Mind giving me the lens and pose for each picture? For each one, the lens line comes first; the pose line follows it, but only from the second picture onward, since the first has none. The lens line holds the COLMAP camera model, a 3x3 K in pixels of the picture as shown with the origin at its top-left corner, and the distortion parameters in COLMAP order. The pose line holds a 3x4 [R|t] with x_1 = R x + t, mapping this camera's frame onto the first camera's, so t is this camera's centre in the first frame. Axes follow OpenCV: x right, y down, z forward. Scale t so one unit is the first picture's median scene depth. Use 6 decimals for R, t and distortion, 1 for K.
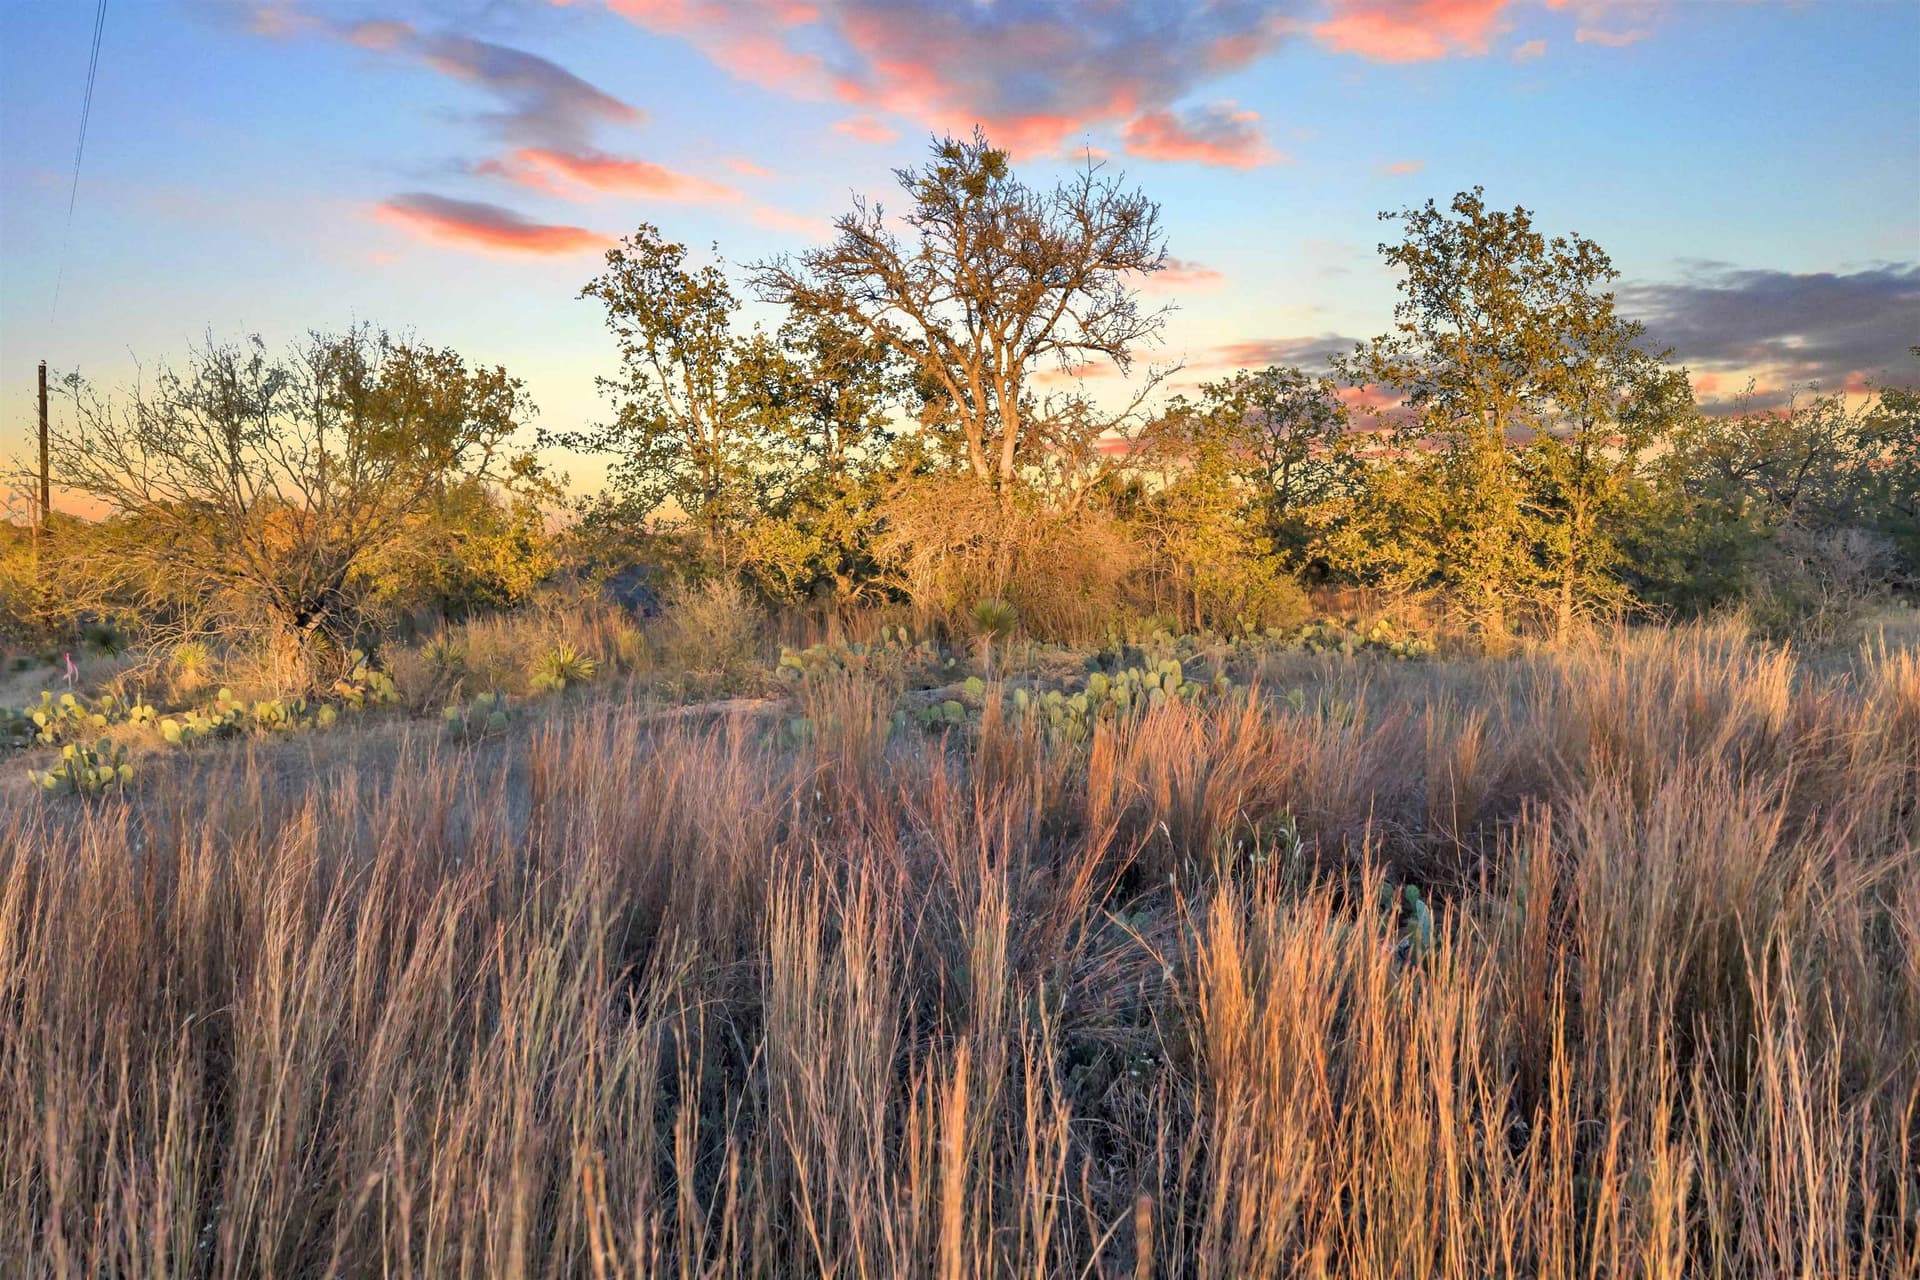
lens RADIAL K [[1613.4, 0, 960.0], [0, 1613.4, 640.0], [0, 0, 1]] dist [-0.000780, -0.000253]
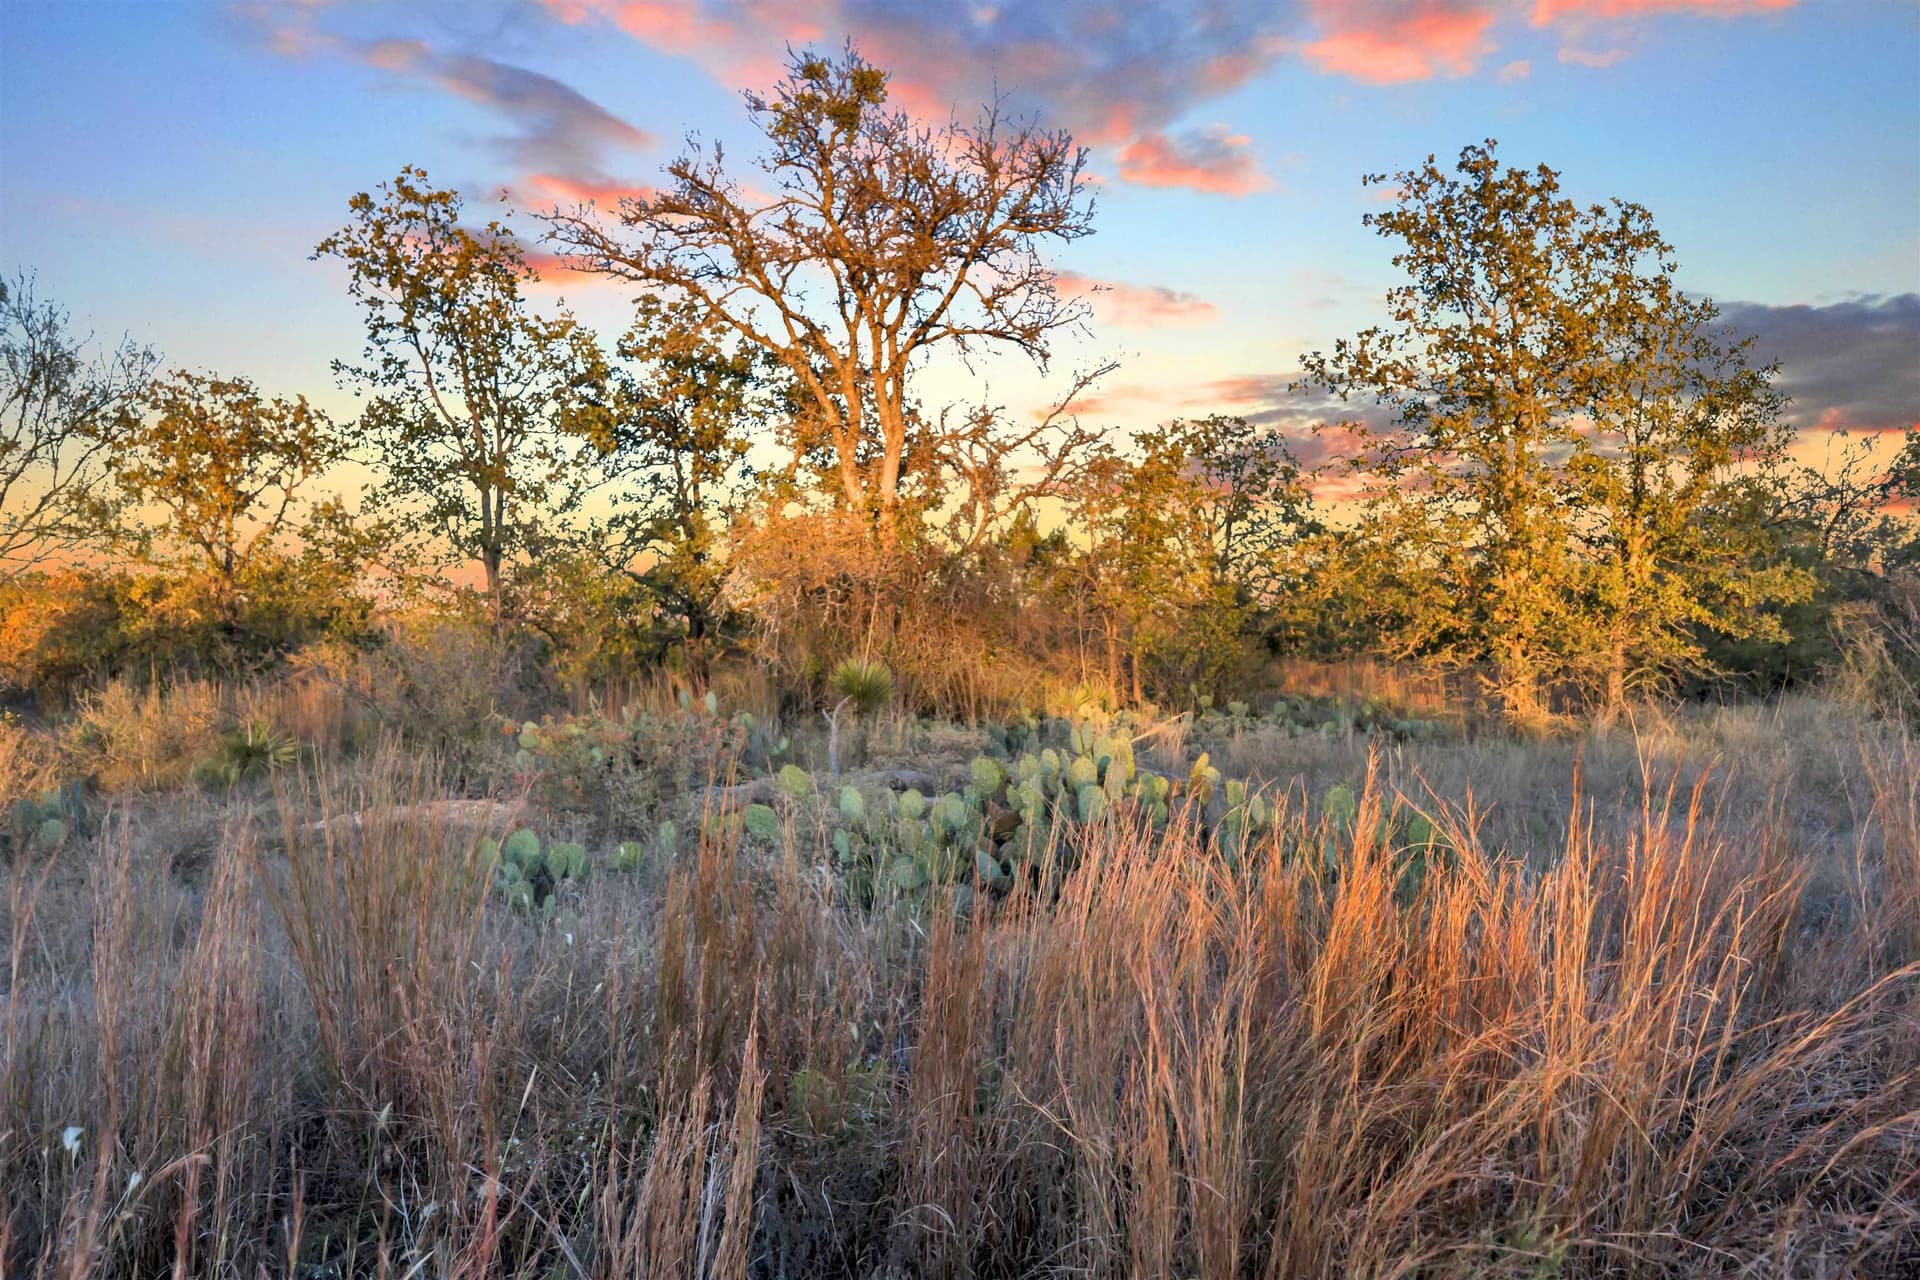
lens RADIAL K [[1617.5, 0, 960.0], [0, 1617.5, 640.0], [0, 0, 1]] dist [0.003114, -0.007737]
pose [[0.998861, 0.004575, 0.047487, 0.027281], [-0.001917, 0.998436, -0.055869, 0.006091], [-0.047668, 0.055715, 0.997308, 0.243162]]
